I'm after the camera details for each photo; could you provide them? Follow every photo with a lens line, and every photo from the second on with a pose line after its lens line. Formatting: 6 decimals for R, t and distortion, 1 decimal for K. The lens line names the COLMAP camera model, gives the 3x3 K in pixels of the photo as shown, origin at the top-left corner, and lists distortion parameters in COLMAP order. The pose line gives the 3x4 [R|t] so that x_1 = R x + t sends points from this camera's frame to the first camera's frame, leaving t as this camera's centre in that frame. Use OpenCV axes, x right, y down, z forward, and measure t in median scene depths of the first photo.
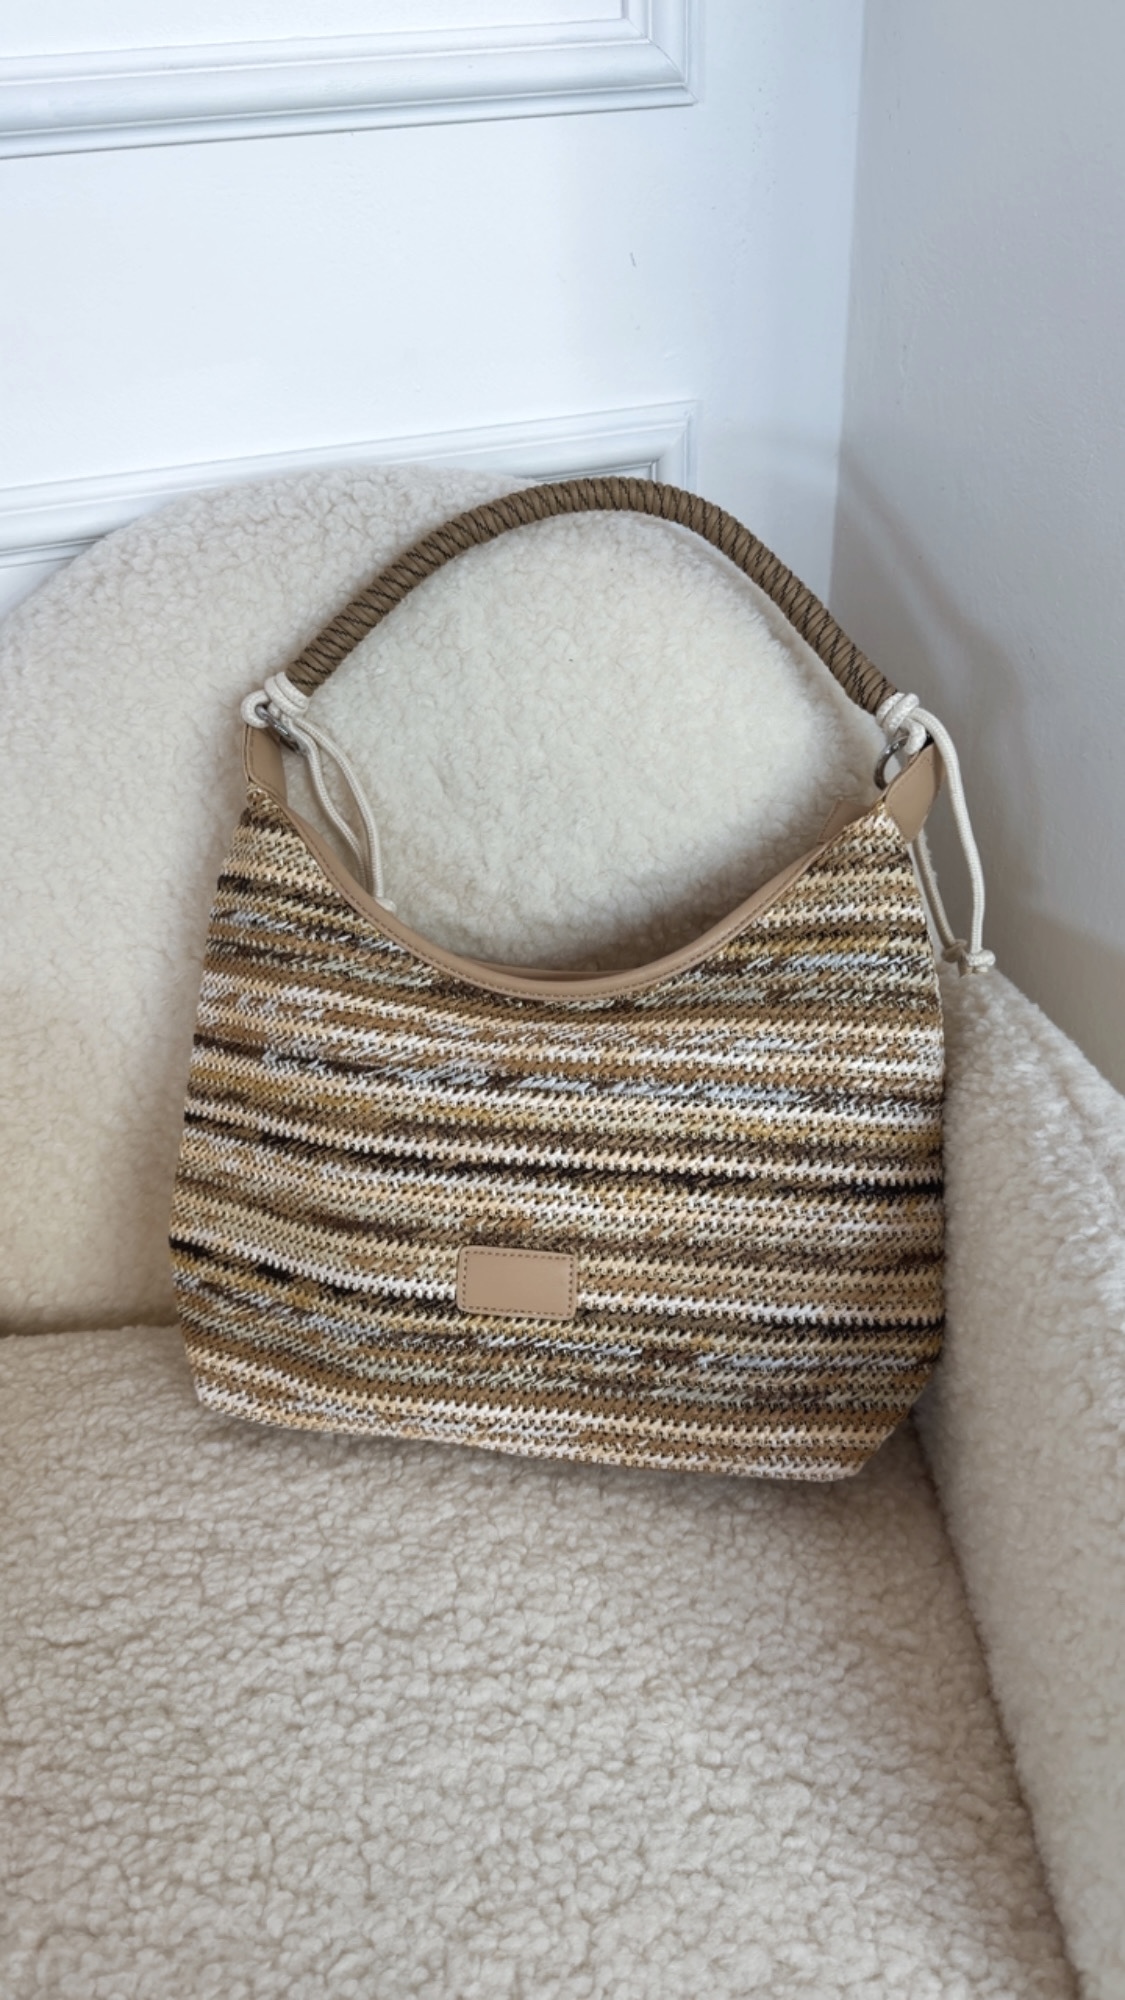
lens RADIAL K [[1491.4, 0, 560.2], [0, 1491.4, 1005.2], [0, 0, 1]] dist [-0.001800, -0.024309]
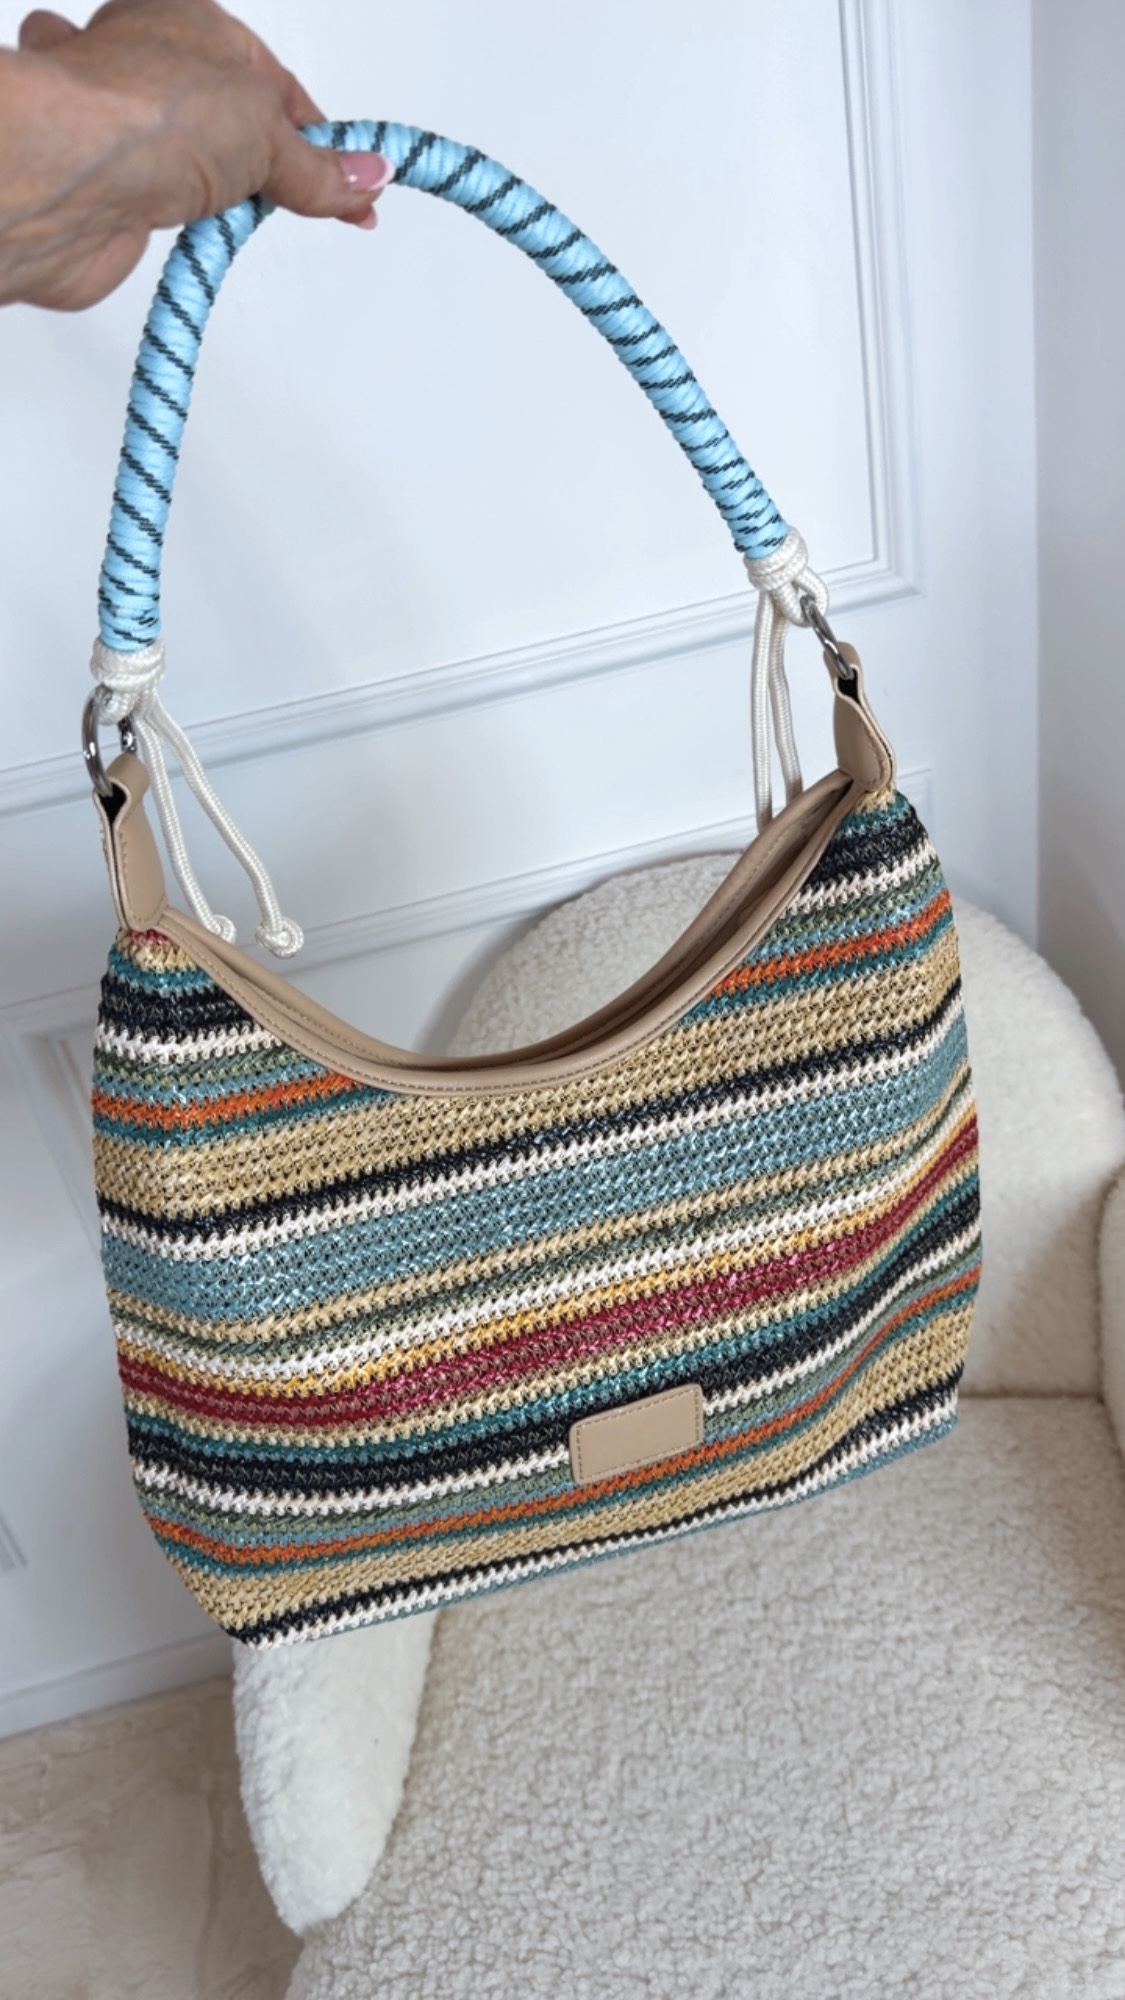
lens RADIAL K [[1491.4, 0, 560.2], [0, 1491.4, 1005.2], [0, 0, 1]] dist [-0.001800, -0.024309]
pose [[0.985795, -0.054126, -0.158989, -0.077070], [0.048105, 0.997980, -0.041484, -0.194467], [0.160914, 0.033247, 0.986408, -0.746301]]
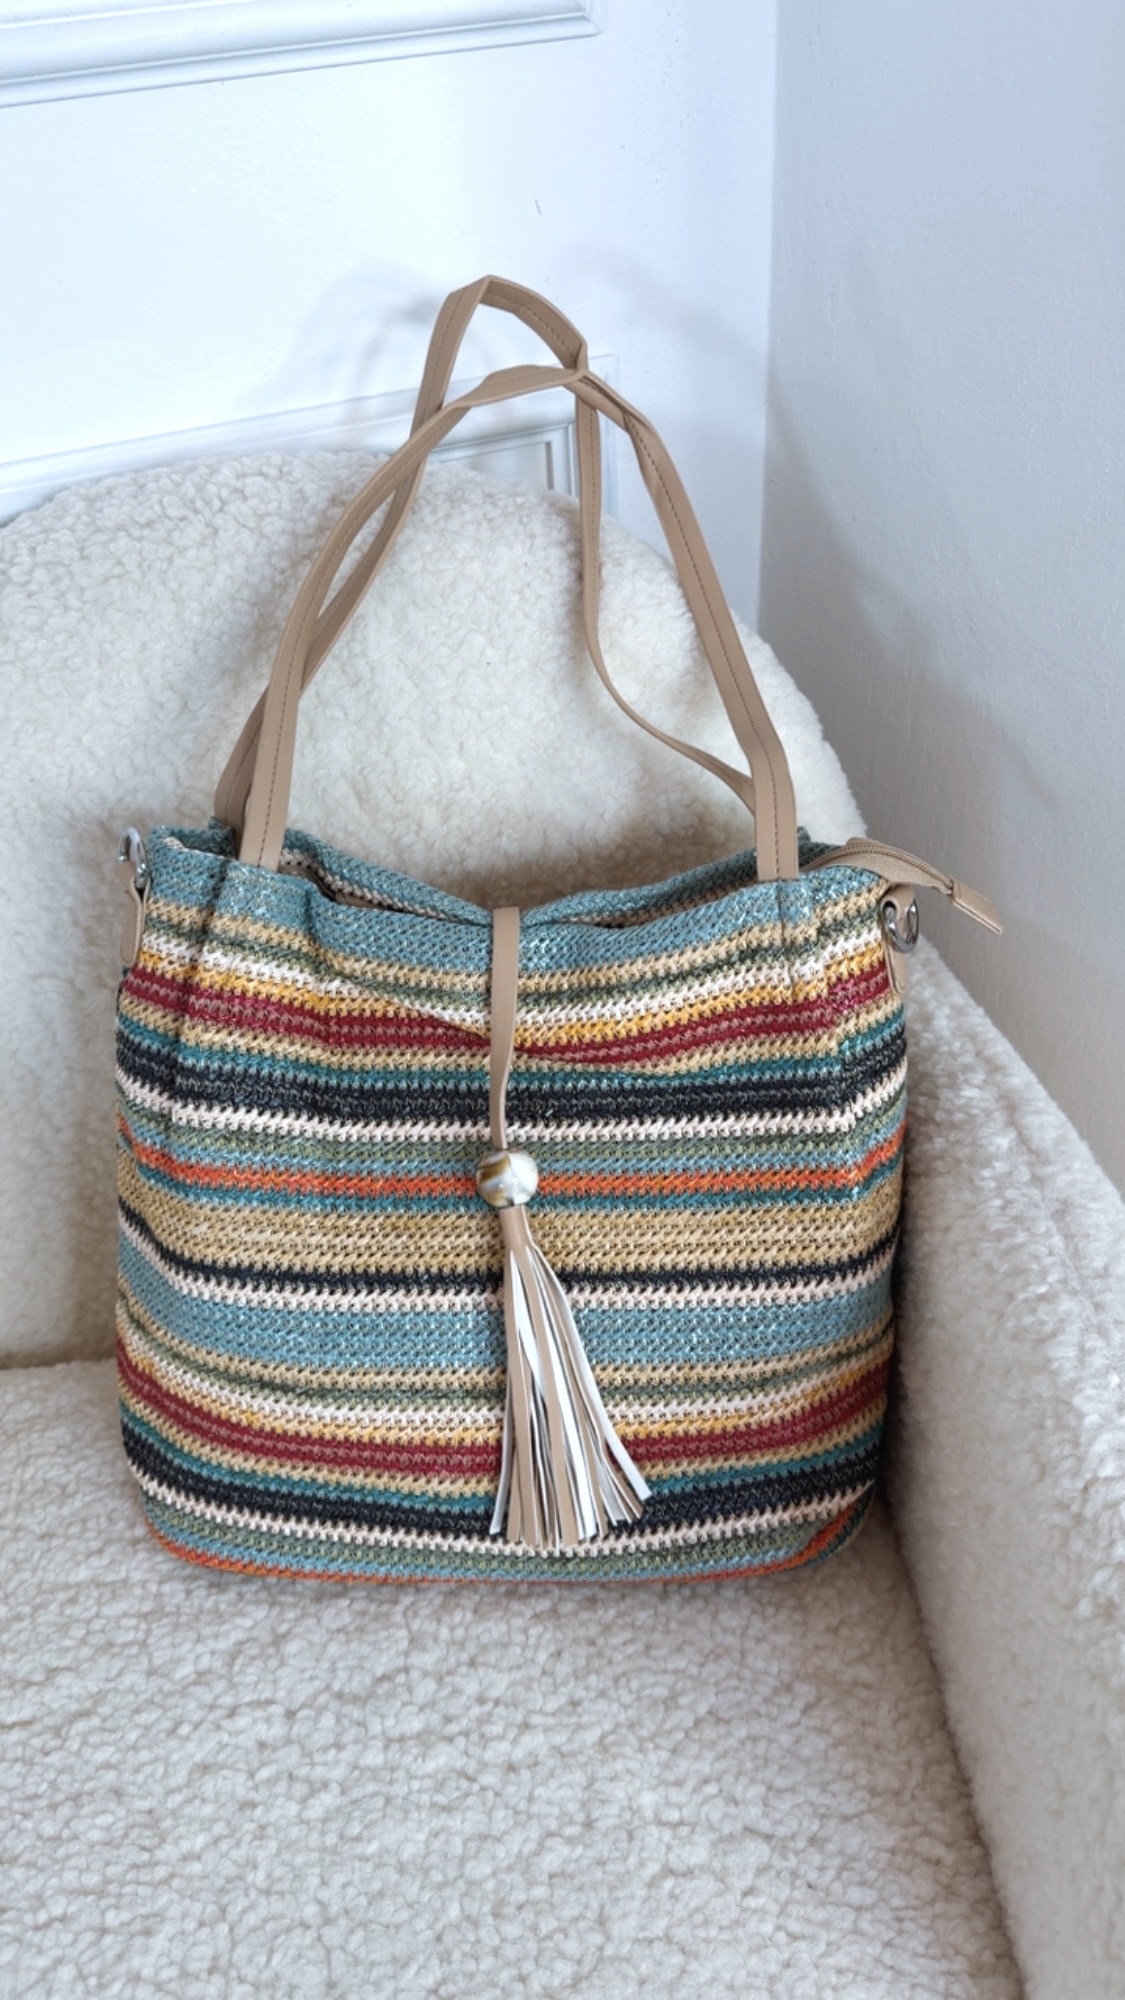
lens RADIAL K [[1491.4, 0, 560.2], [0, 1491.4, 1005.2], [0, 0, 1]] dist [-0.001800, -0.024309]
pose [[0.998678, -0.041301, 0.030589, 0.019768], [0.038653, 0.995831, 0.082618, -0.116519], [-0.033874, -0.081326, 0.996112, 0.053713]]
